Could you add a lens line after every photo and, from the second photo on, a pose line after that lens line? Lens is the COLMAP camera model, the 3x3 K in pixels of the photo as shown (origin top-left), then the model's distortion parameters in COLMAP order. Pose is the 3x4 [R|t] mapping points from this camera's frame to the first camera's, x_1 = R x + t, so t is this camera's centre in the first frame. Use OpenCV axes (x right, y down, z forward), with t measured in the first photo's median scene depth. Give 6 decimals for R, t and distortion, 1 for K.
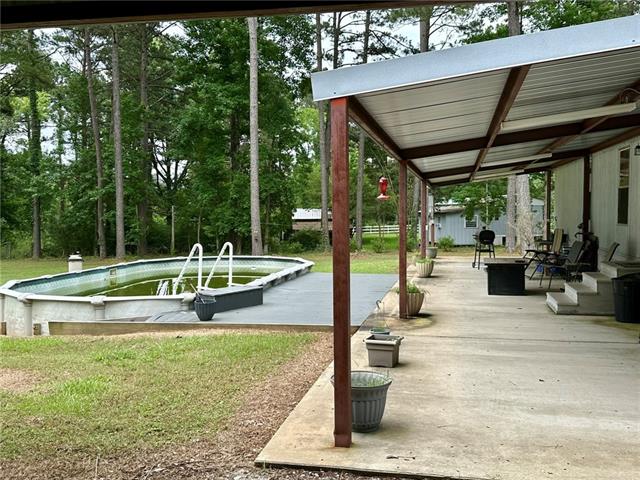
lens RADIAL K [[631.5, 0, 320.0], [0, 631.5, 240.0], [0, 0, 1]] dist [0.195495, -0.366017]
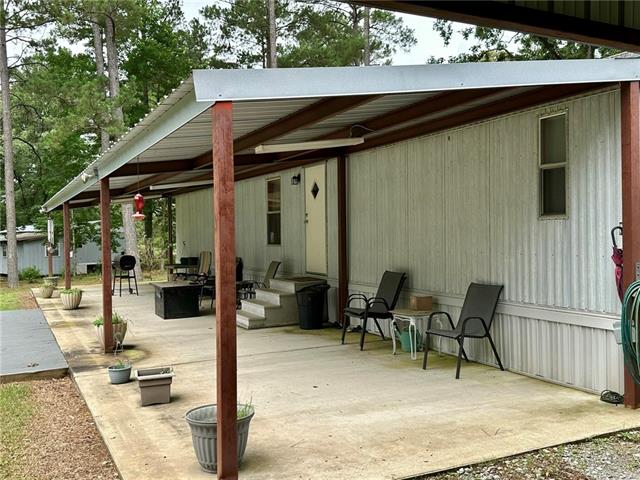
lens RADIAL K [[631.5, 0, 320.0], [0, 631.5, 240.0], [0, 0, 1]] dist [0.195495, -0.366017]
pose [[0.790977, -0.014435, 0.611676, -0.286872], [0.041026, 0.998723, -0.029483, 0.004999], [-0.610469, 0.048415, 0.790559, 0.140970]]
